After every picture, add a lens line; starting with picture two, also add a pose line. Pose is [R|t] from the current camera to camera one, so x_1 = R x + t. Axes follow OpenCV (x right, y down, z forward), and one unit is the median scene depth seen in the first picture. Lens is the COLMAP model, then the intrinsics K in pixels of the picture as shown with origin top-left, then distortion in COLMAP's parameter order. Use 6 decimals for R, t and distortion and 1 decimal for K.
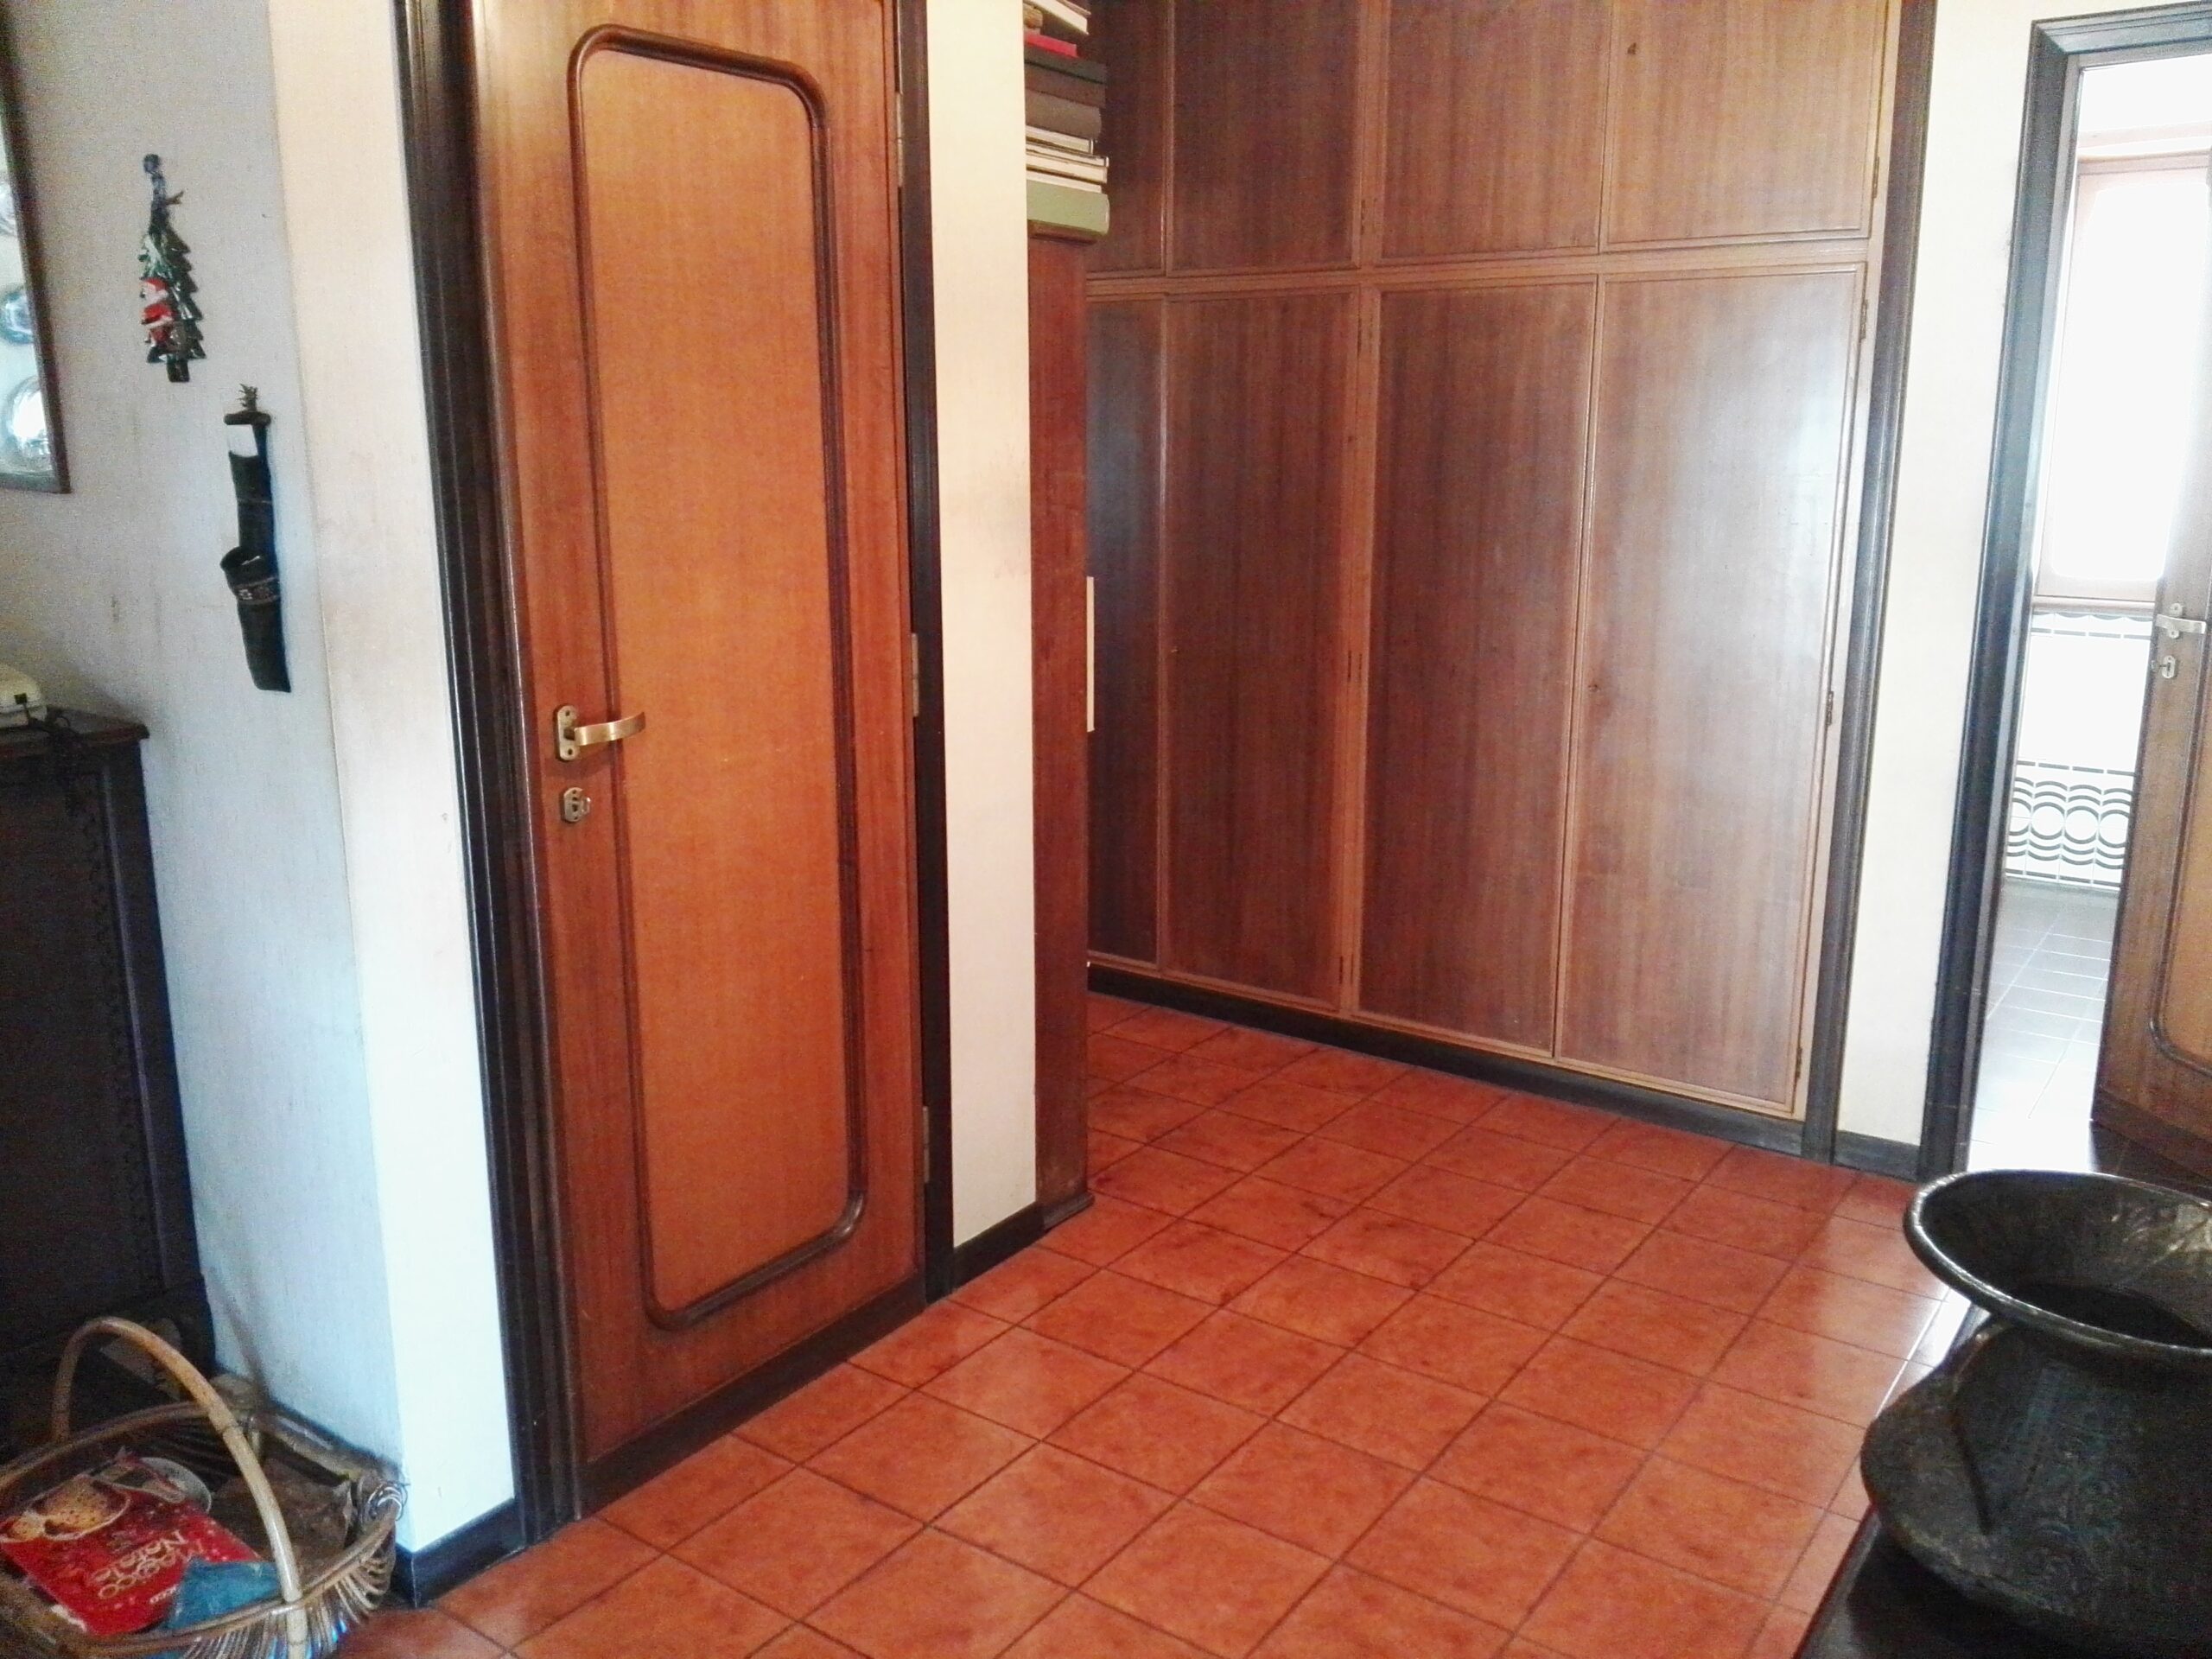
lens RADIAL K [[1811.3, 0, 1125.1], [0, 1811.3, 830.5], [0, 0, 1]] dist [0.083049, -0.180914]
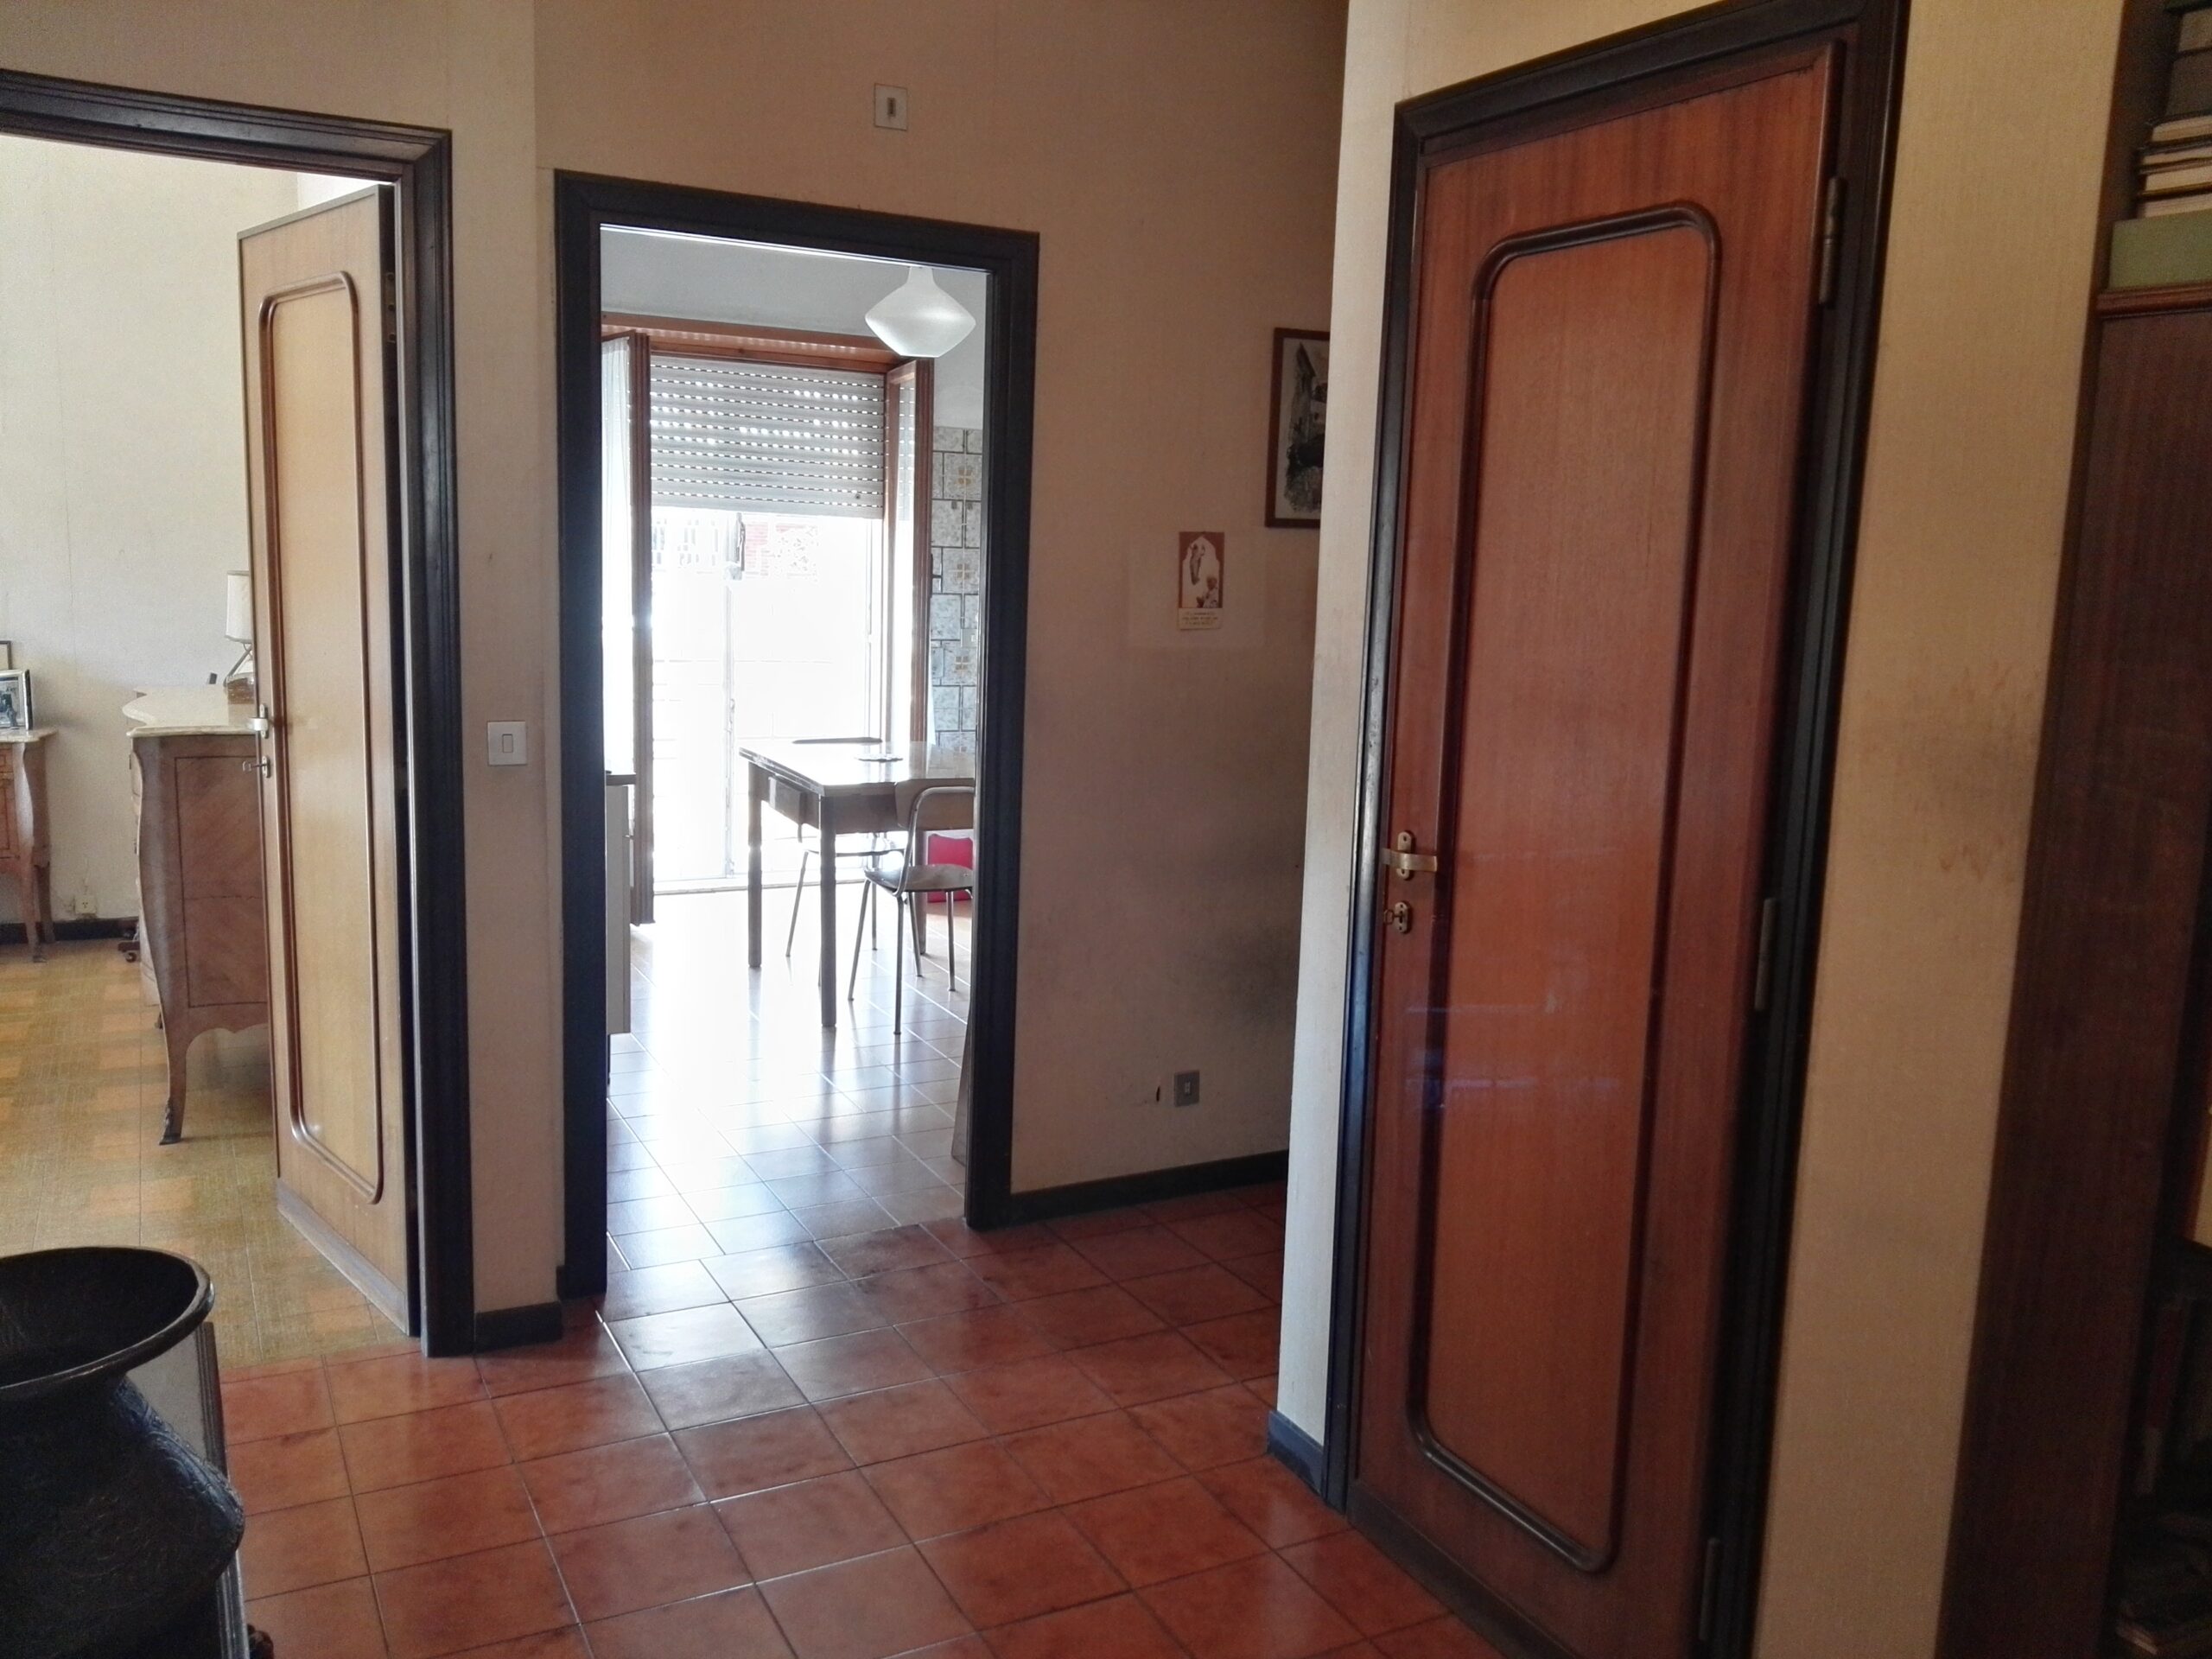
lens RADIAL K [[1811.3, 0, 1125.1], [0, 1811.3, 830.5], [0, 0, 1]] dist [0.083049, -0.180914]
pose [[-0.453995, 0.127974, -0.881766, 0.624654], [-0.224310, 0.941342, 0.252111, -0.253072], [0.862307, 0.312246, -0.398659, 1.027592]]
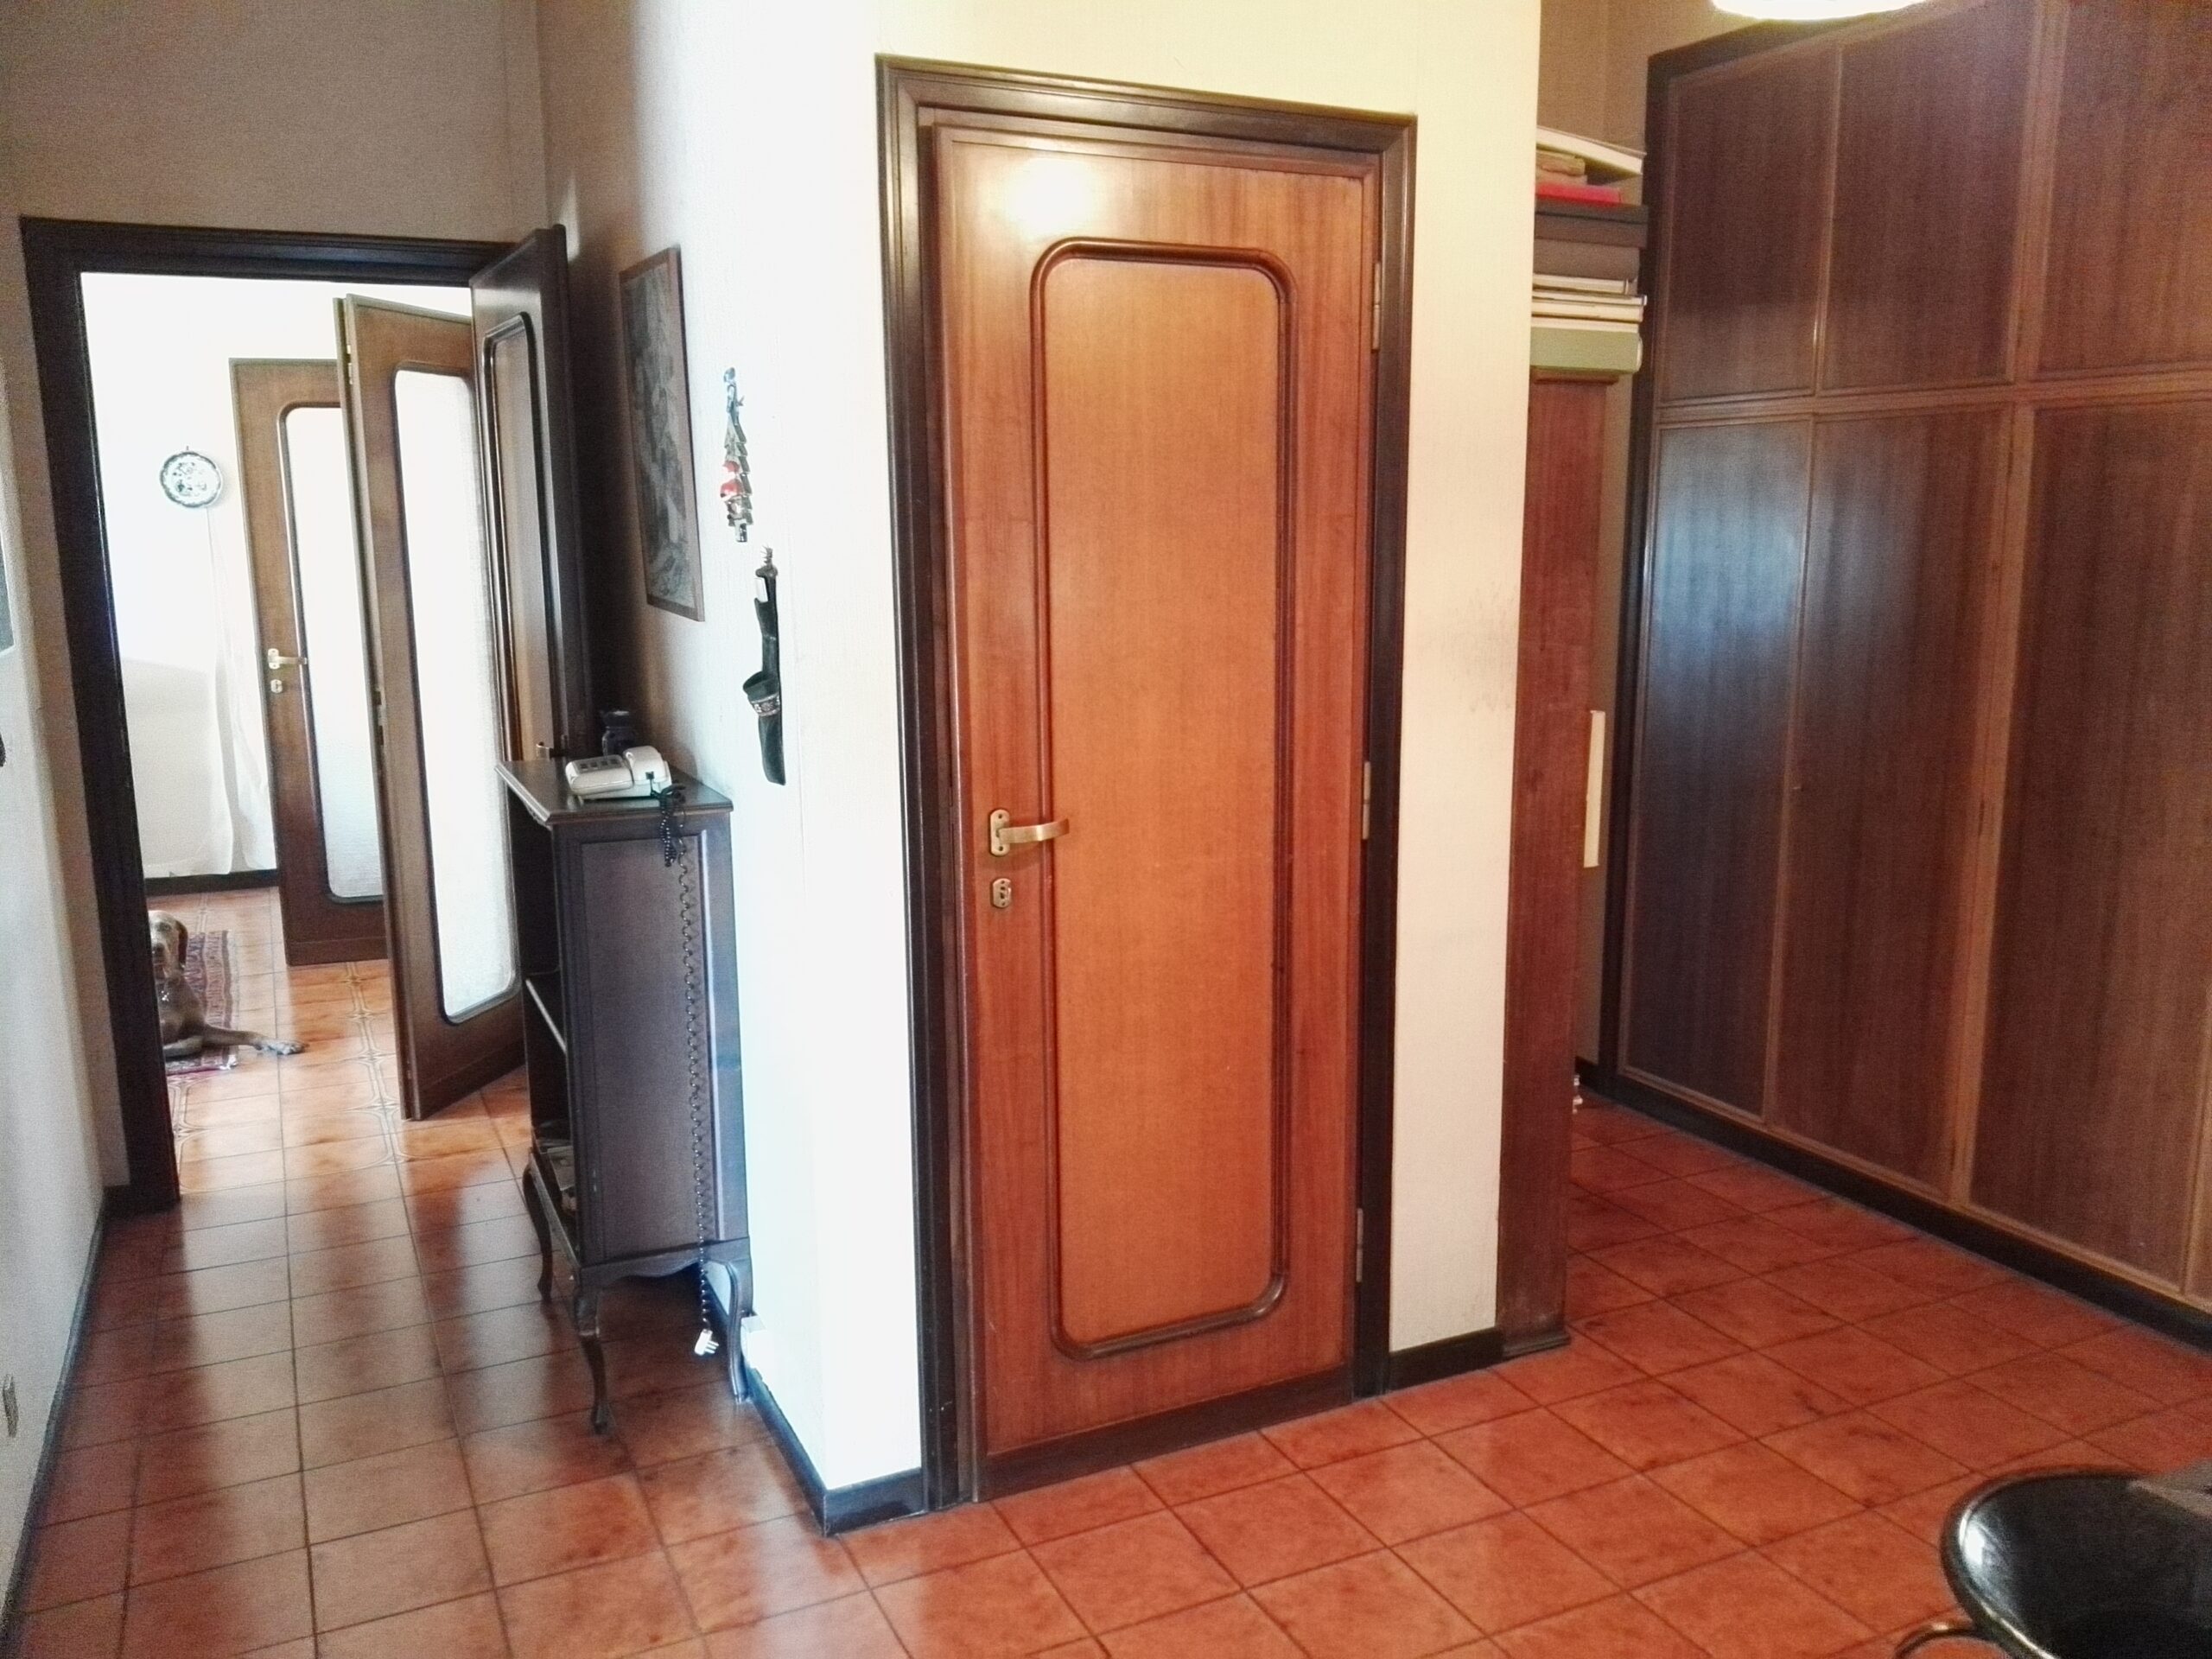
lens RADIAL K [[1816.8, 0, 1108.1], [0, 1816.8, 881.5], [0, 0, 1]] dist [0.091111, -0.189020]
pose [[0.871497, 0.089676, -0.482132, 0.263764], [-0.100985, 0.994885, 0.002509, -0.025263], [0.479890, 0.046502, 0.876095, -0.003220]]
